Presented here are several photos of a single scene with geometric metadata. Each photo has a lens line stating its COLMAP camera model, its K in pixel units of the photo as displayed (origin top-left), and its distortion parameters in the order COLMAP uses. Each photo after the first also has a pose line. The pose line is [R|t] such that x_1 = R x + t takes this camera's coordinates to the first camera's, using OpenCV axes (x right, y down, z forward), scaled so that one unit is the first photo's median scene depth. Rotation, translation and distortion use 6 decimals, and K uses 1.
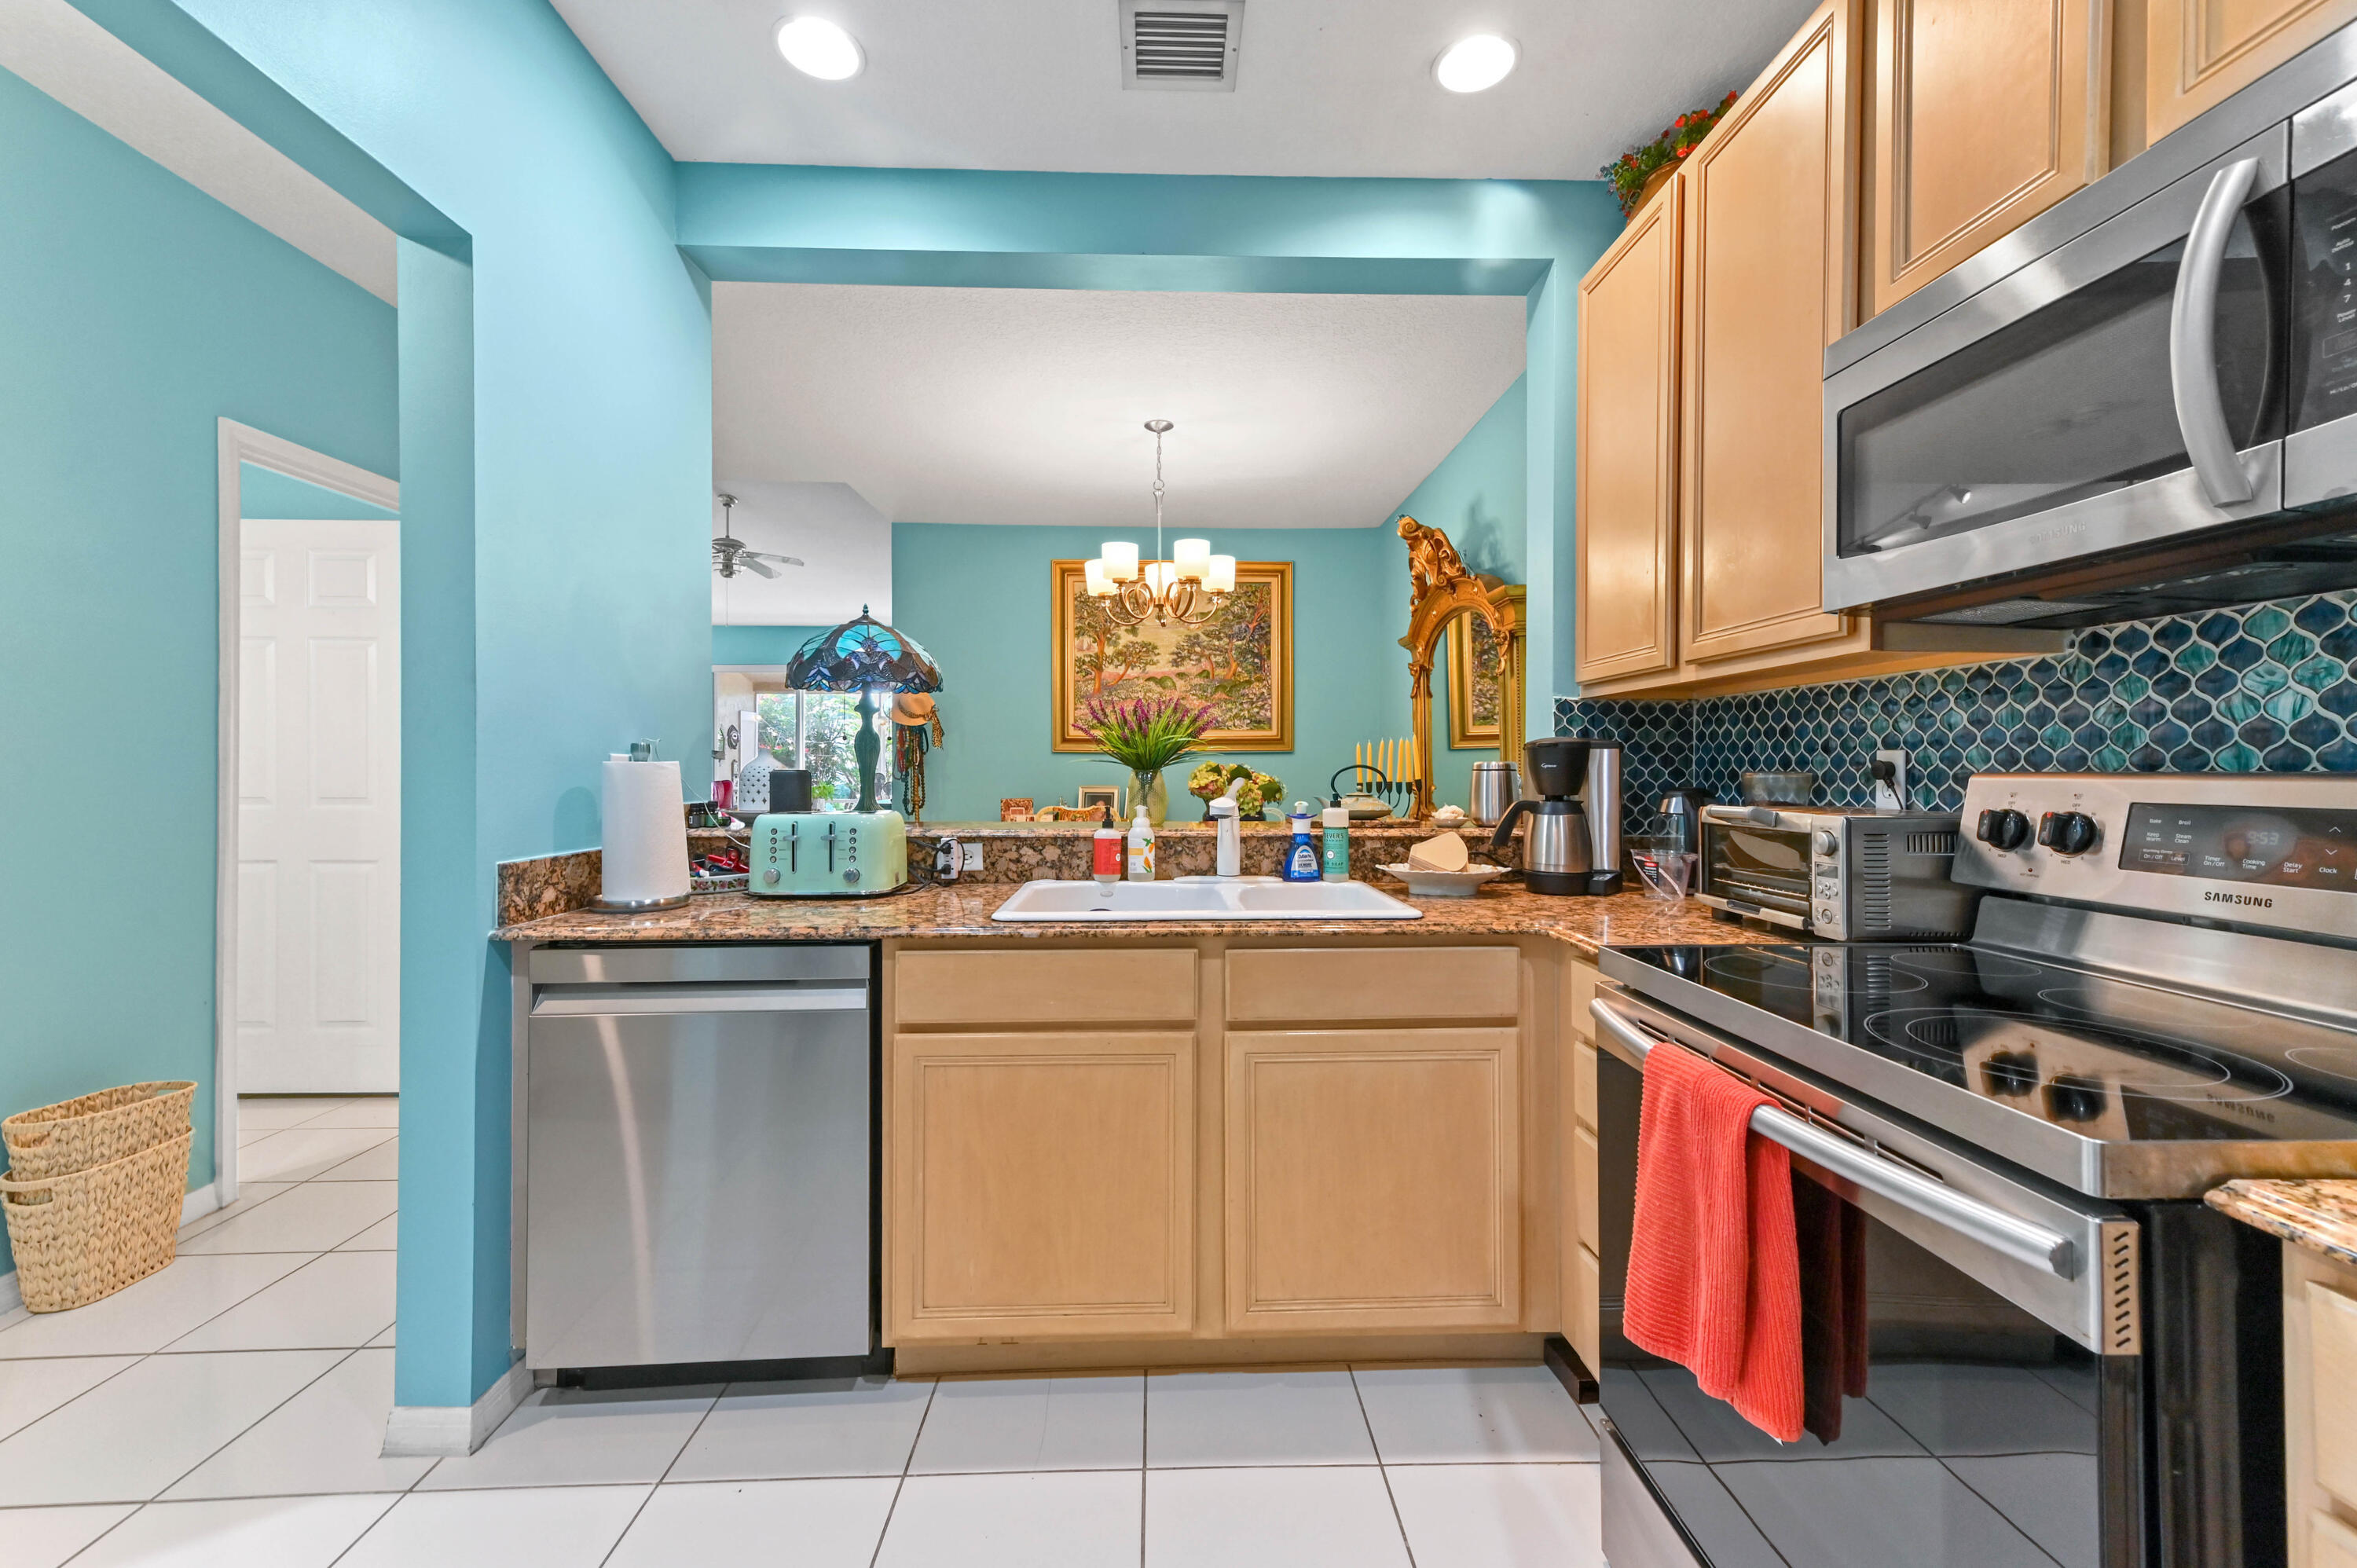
lens RADIAL K [[965.6, 0, 1181.2], [0, 965.6, 770.6], [0, 0, 1]] dist [0.015867, 0.000165]
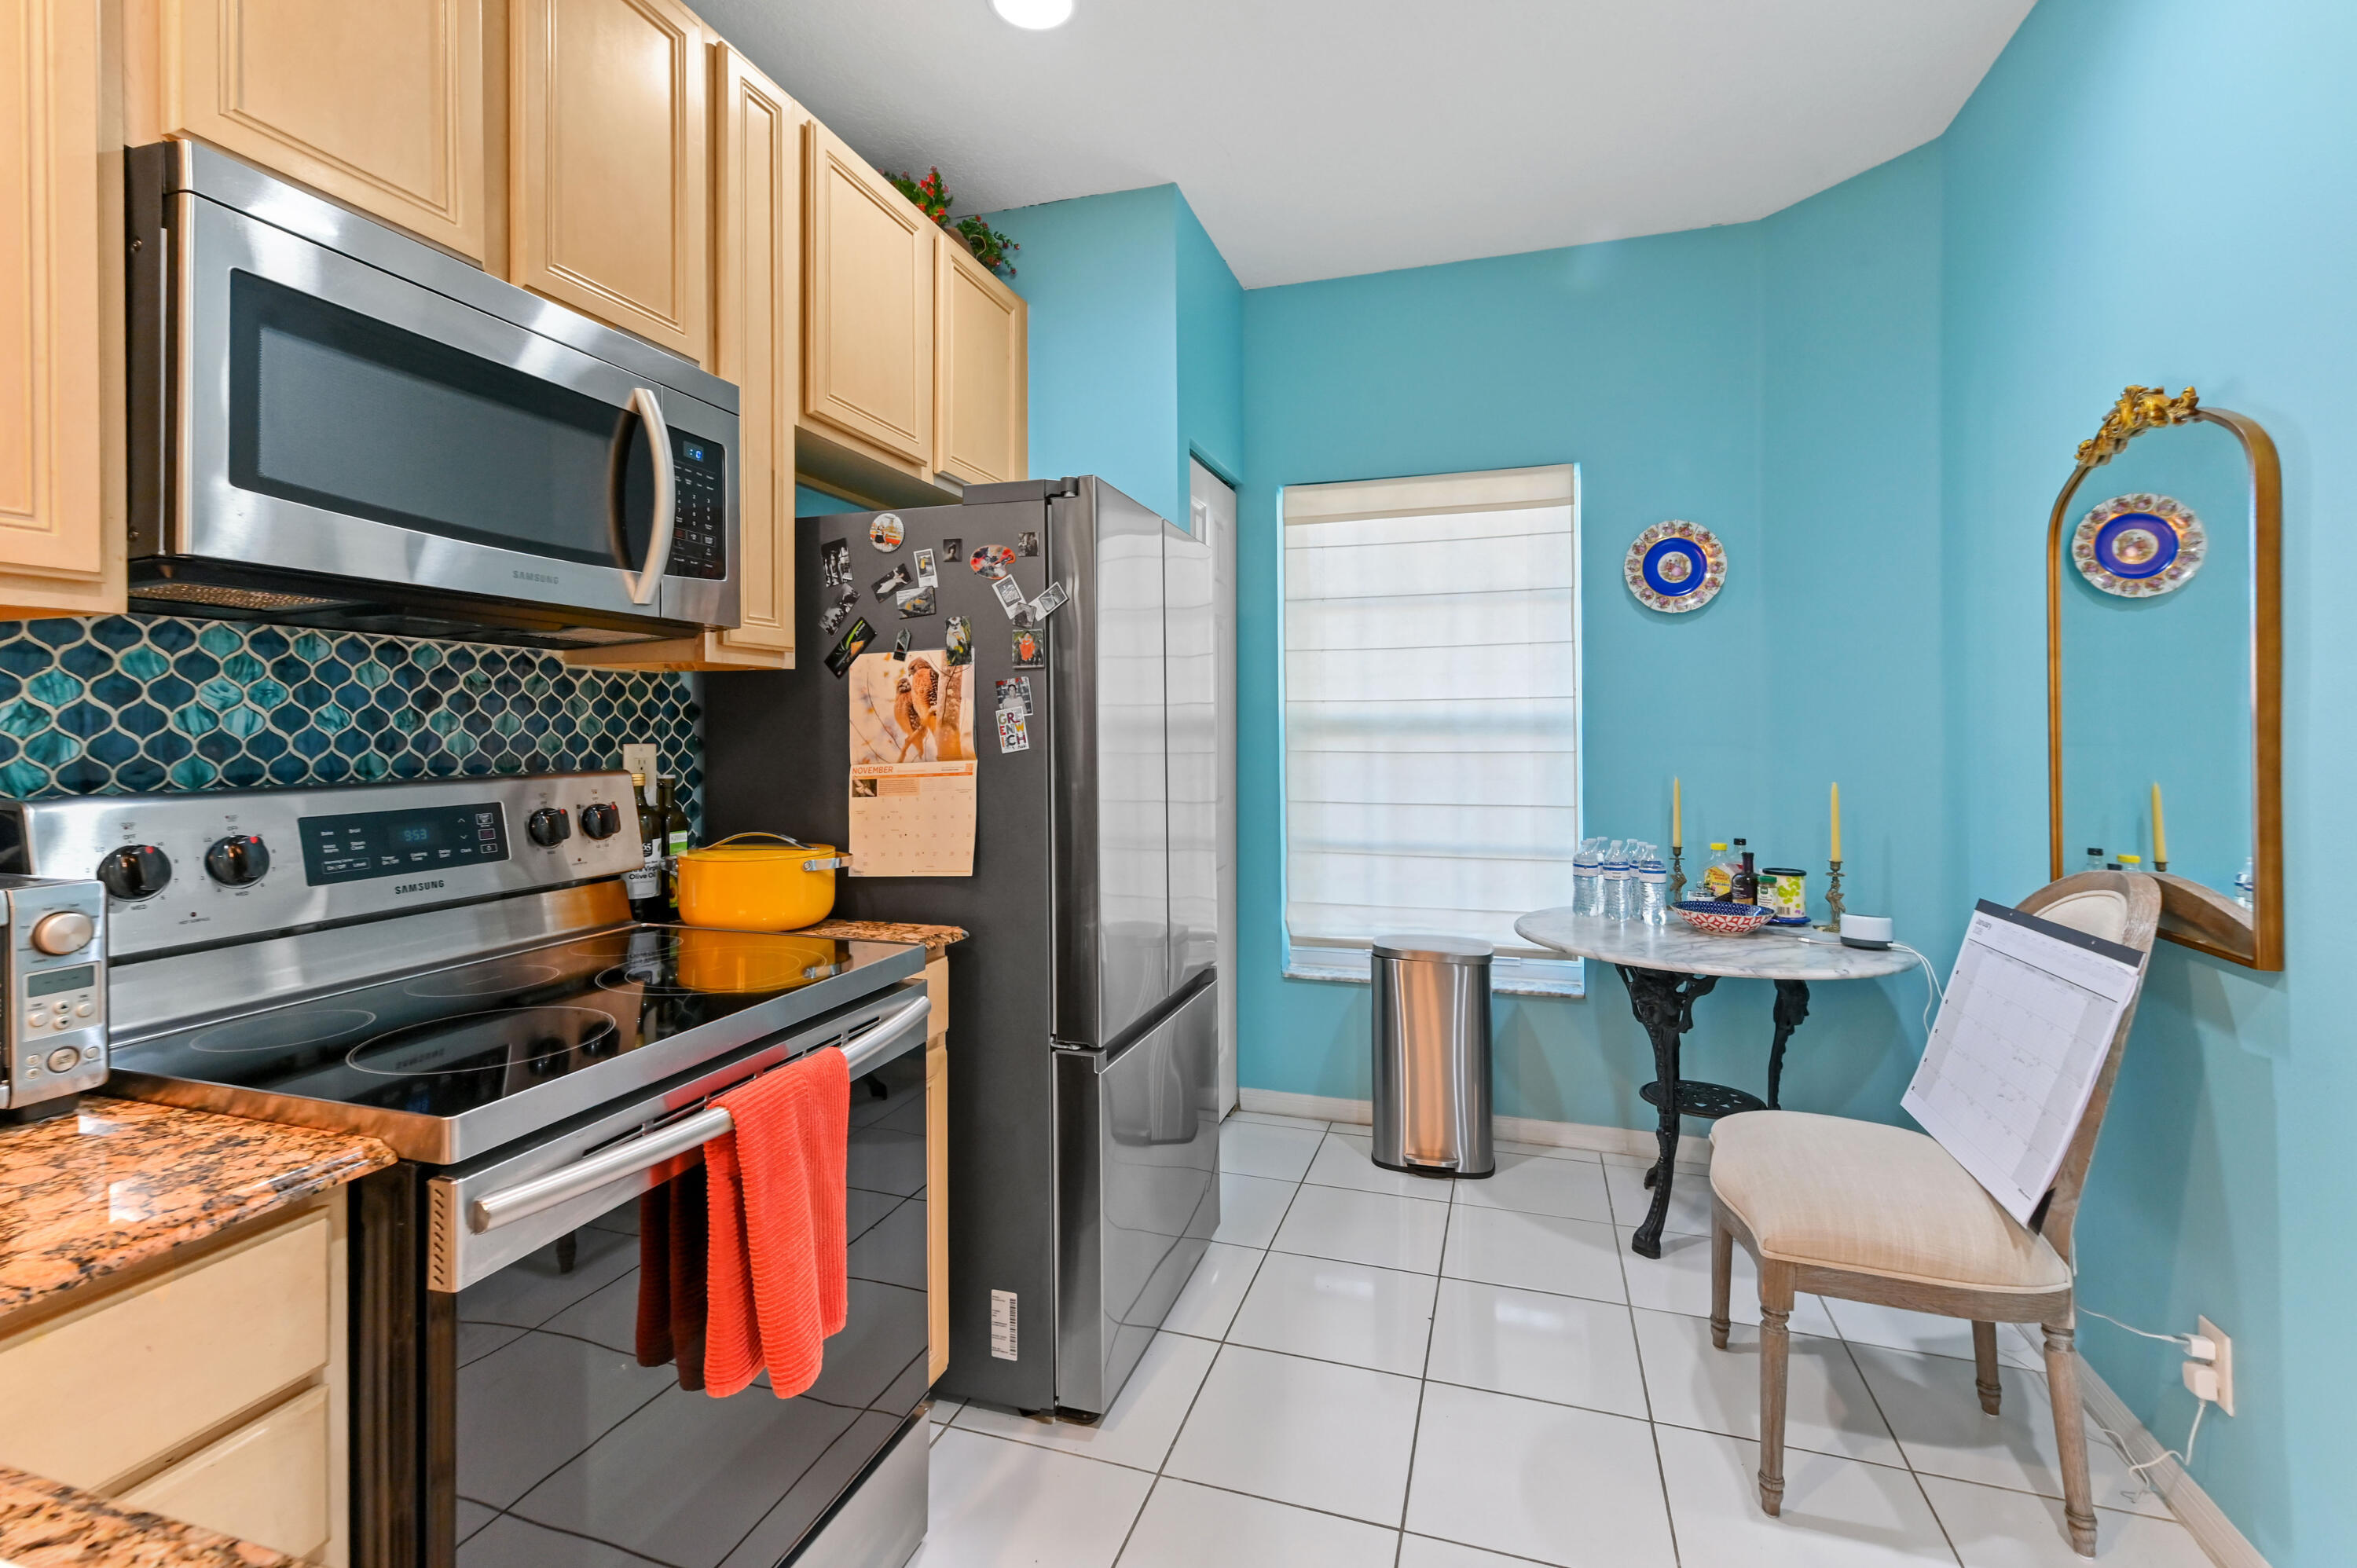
lens RADIAL K [[1072.4, 0, 1159.3], [0, 1072.4, 723.2], [0, 0, 1]] dist [0.000409, 0.000020]
pose [[-0.938277, 0.001108, 0.345882, -0.206175], [0.001427, 0.999999, 0.000666, -0.061930], [-0.345881, 0.001119, -0.938278, 1.708936]]
